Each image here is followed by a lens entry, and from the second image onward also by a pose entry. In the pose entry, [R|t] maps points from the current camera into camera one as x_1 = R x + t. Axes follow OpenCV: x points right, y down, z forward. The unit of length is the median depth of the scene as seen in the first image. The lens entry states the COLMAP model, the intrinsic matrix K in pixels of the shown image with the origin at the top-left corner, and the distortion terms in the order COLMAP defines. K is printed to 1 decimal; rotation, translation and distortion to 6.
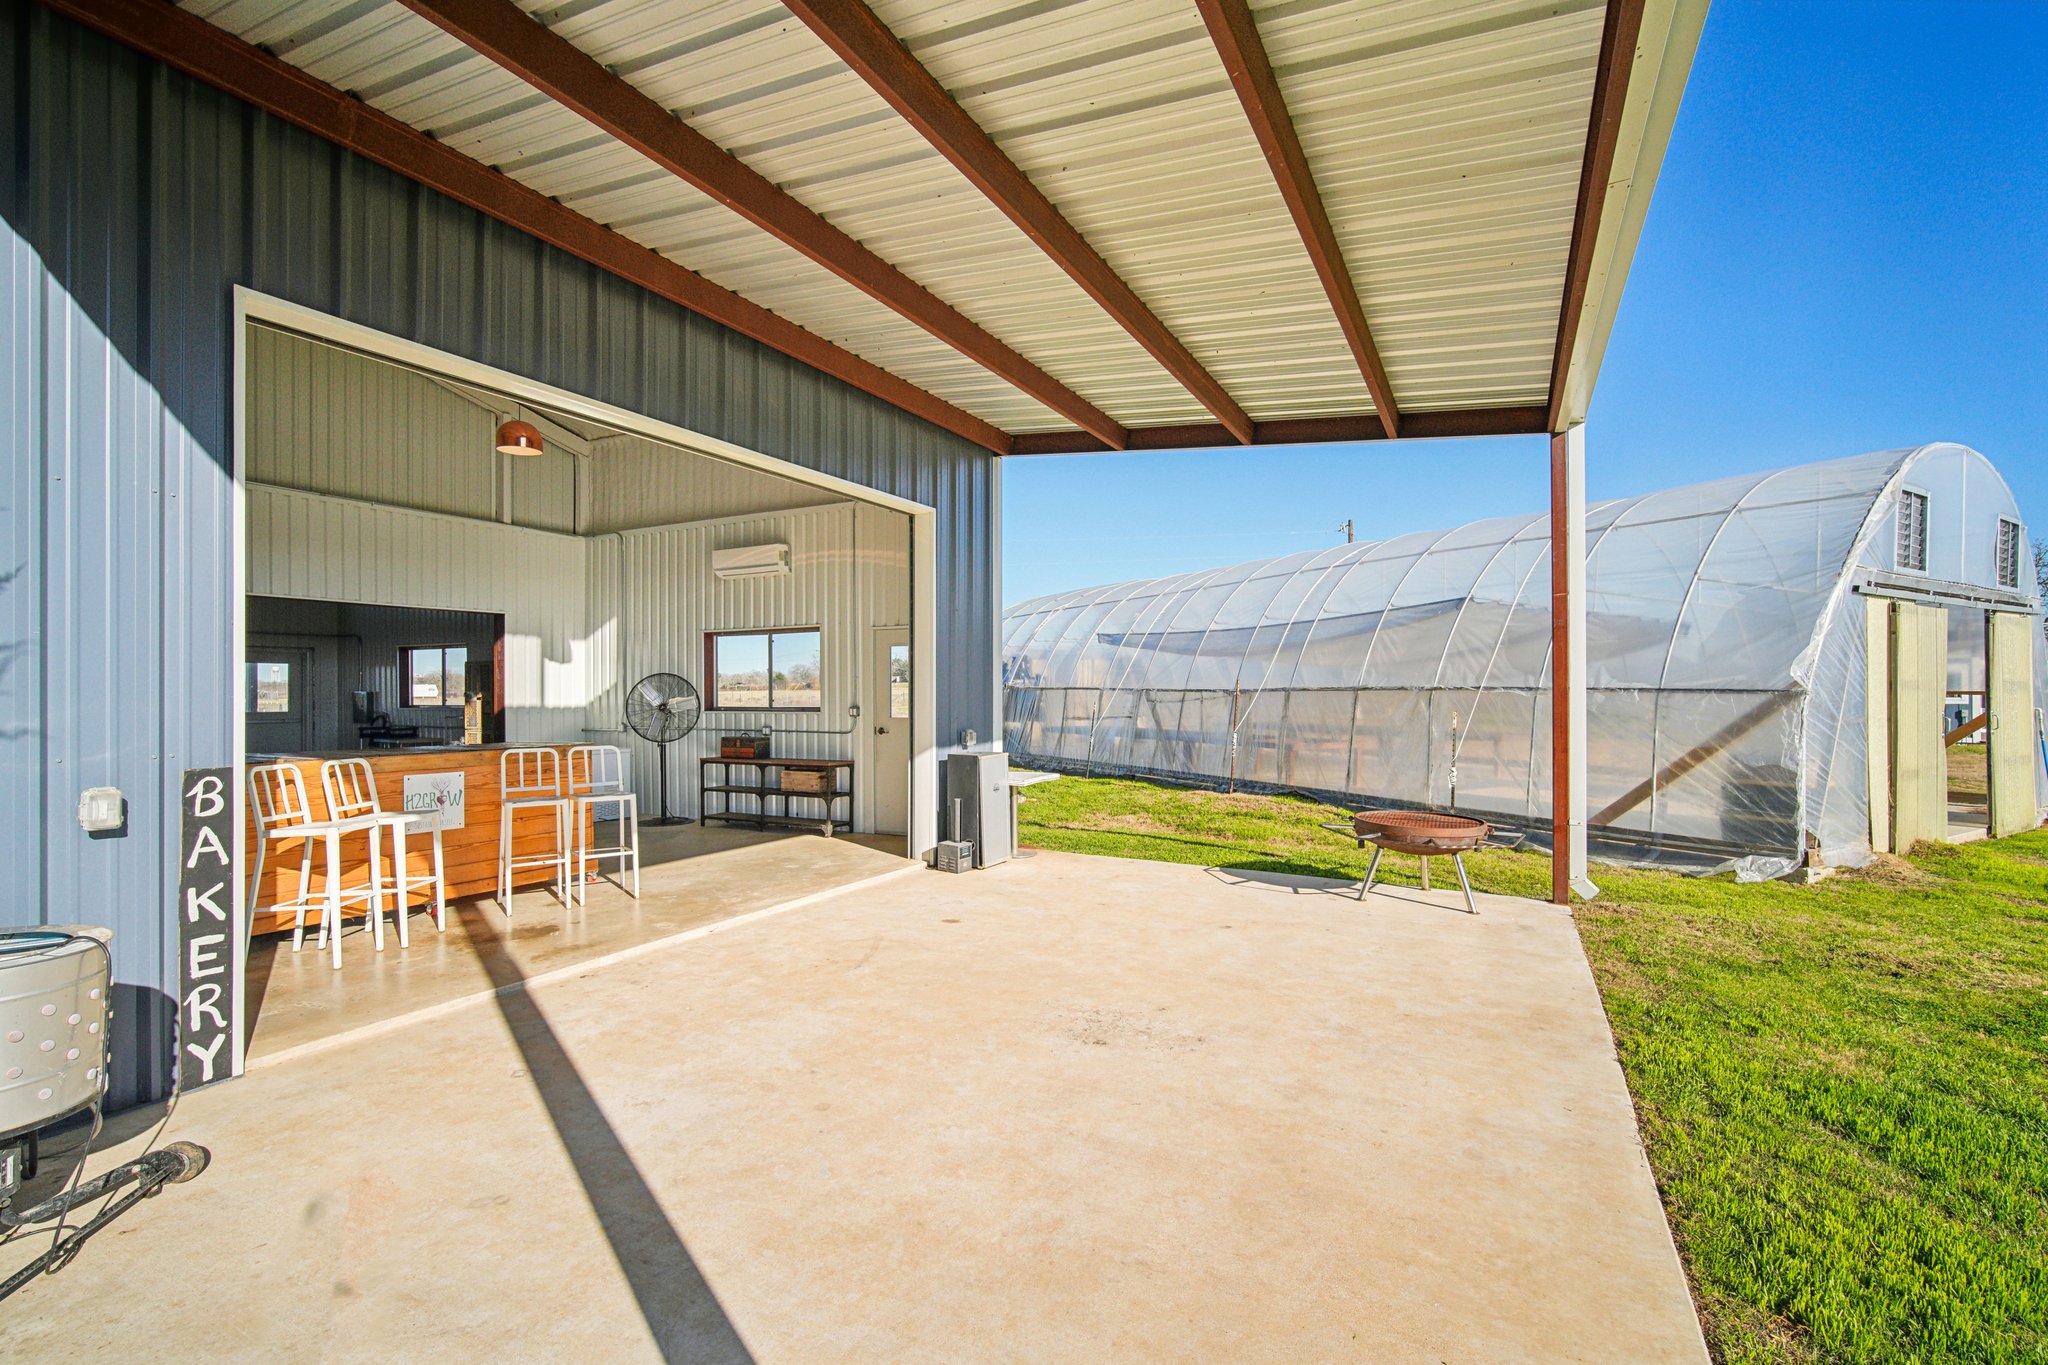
lens RADIAL K [[904.3, 0, 1031.2], [0, 904.3, 679.5], [0, 0, 1]] dist [-0.012380, 0.003505]
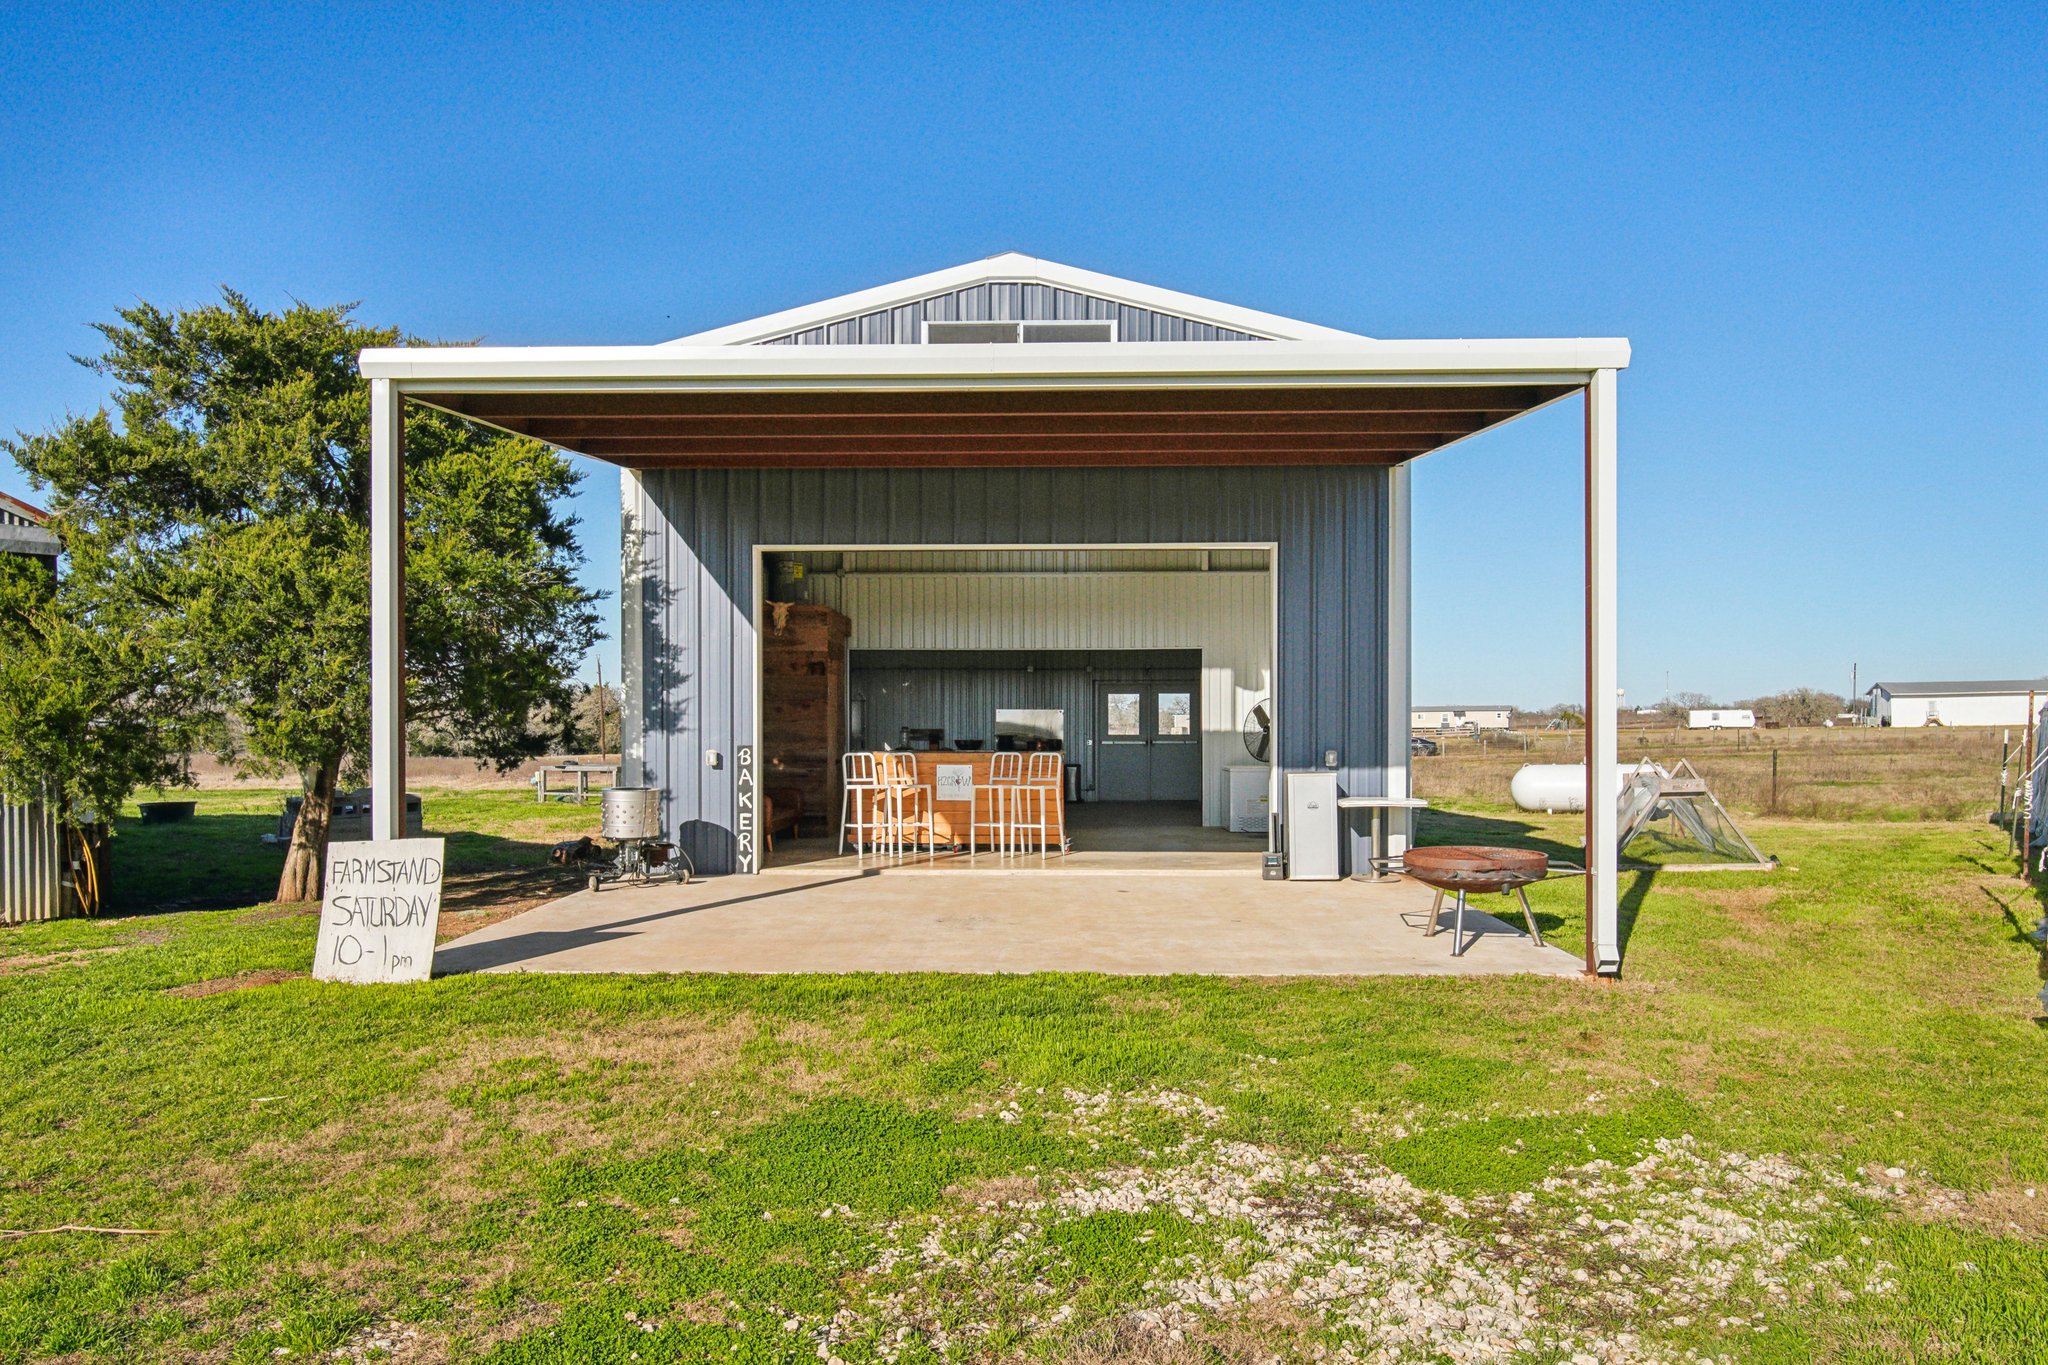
lens RADIAL K [[1388.3, 0, 1013.6], [0, 1388.3, 706.0], [0, 0, 1]] dist [-0.007394, 0.000552]
pose [[0.448483, -0.011222, -0.893721, 1.023856], [0.013148, 0.999896, -0.005958, 0.009192], [0.893695, -0.009079, 0.448584, -0.016083]]
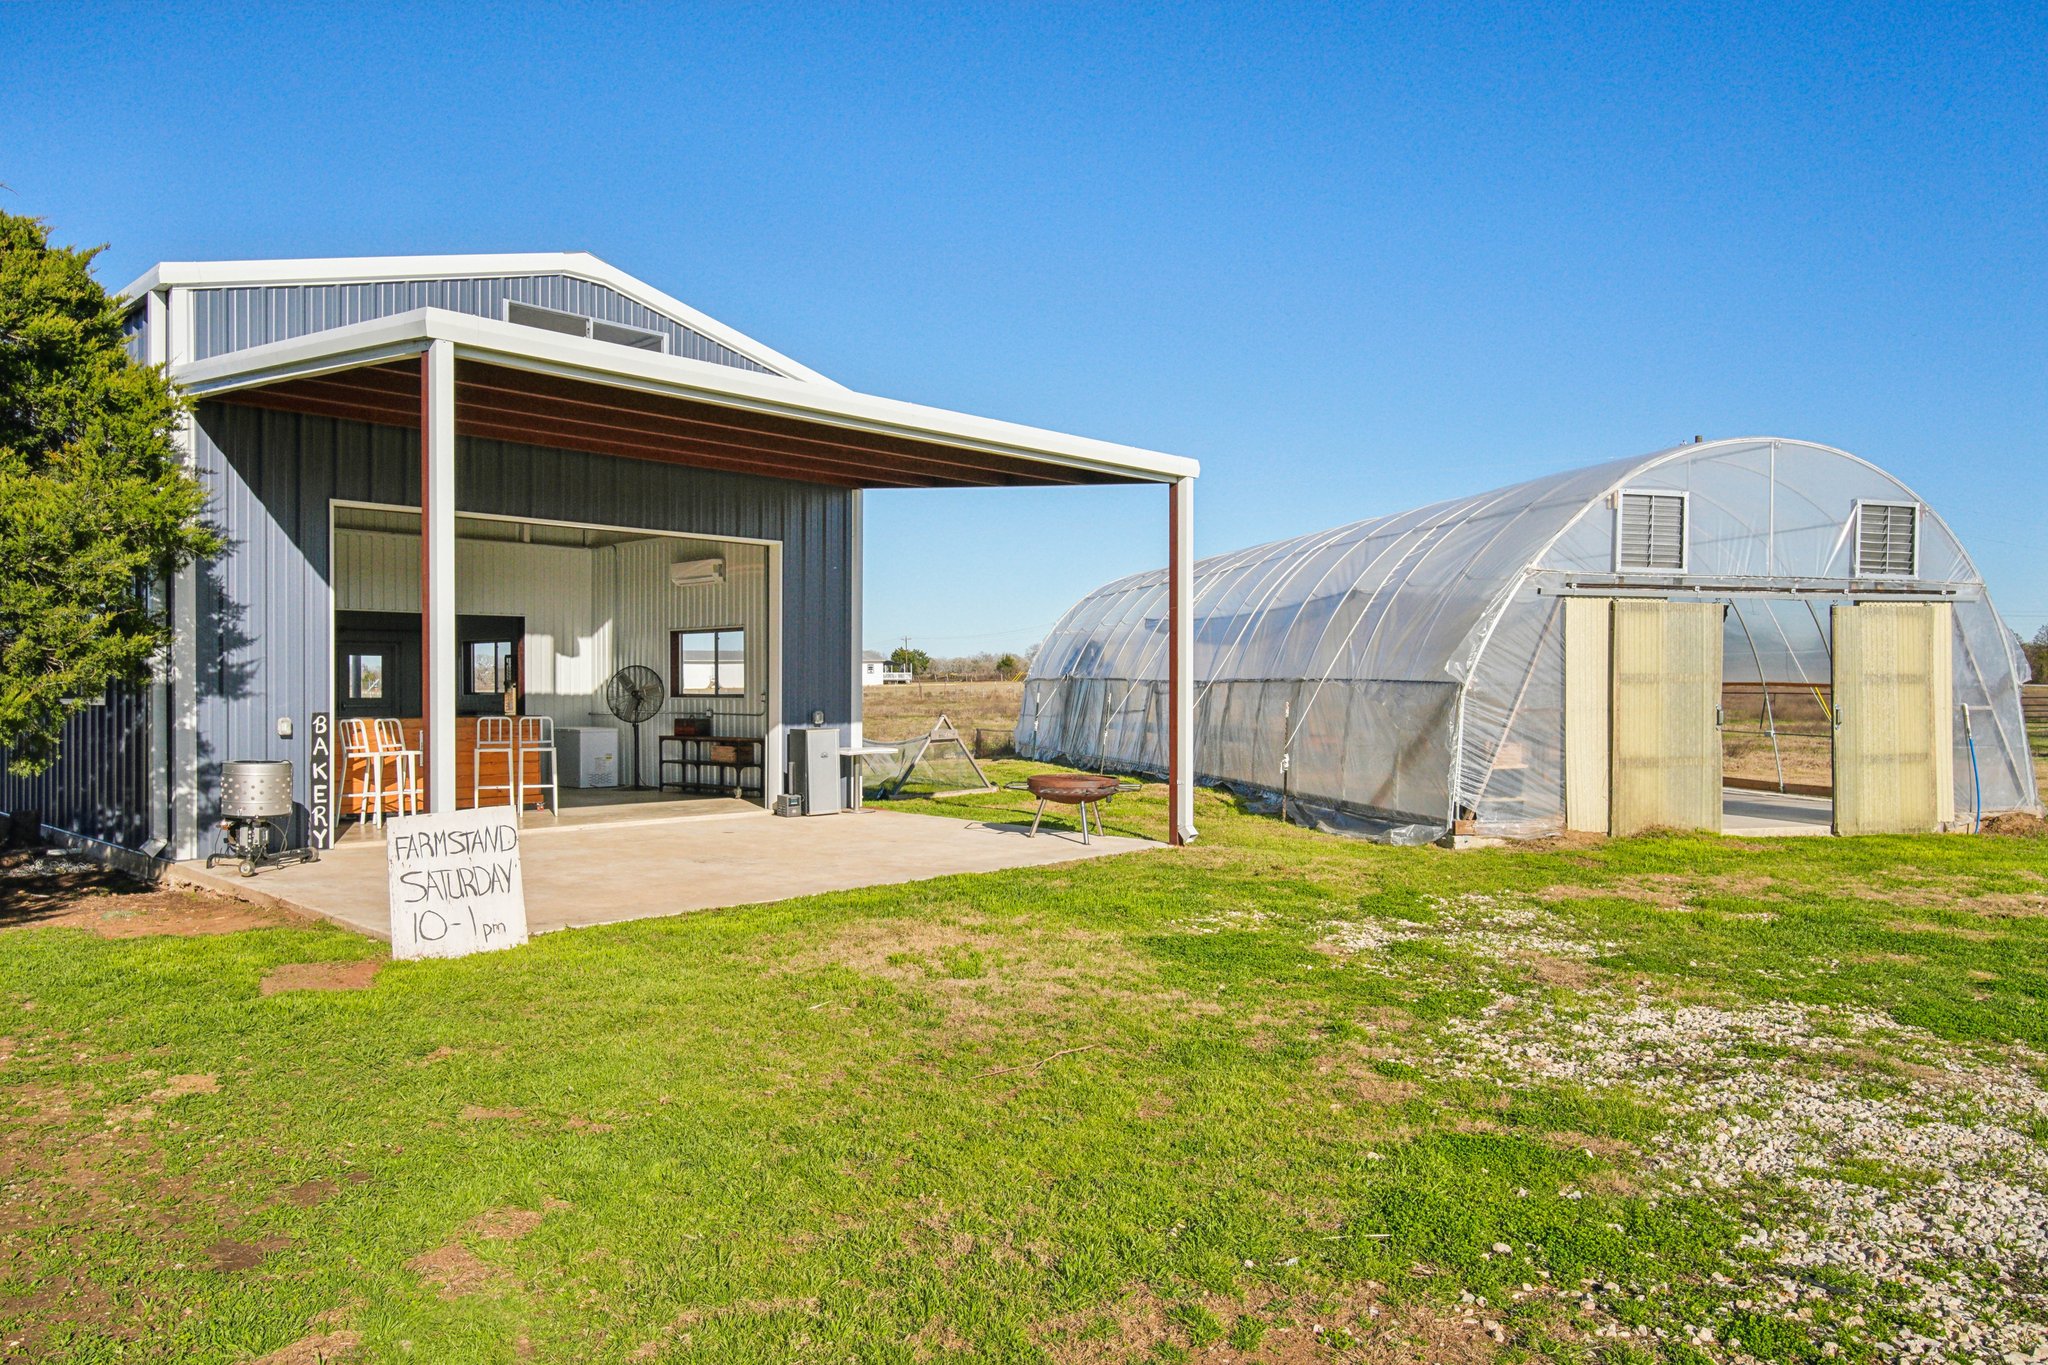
lens RADIAL K [[1378.2, 0, 1018.3], [0, 1378.2, 672.5], [0, 0, 1]] dist [-0.000505, -0.001078]
pose [[0.962409, 0.000807, -0.271604, 0.641409], [0.000370, 0.999991, 0.004282, -0.006133], [0.271605, -0.004221, 0.962400, -0.696014]]
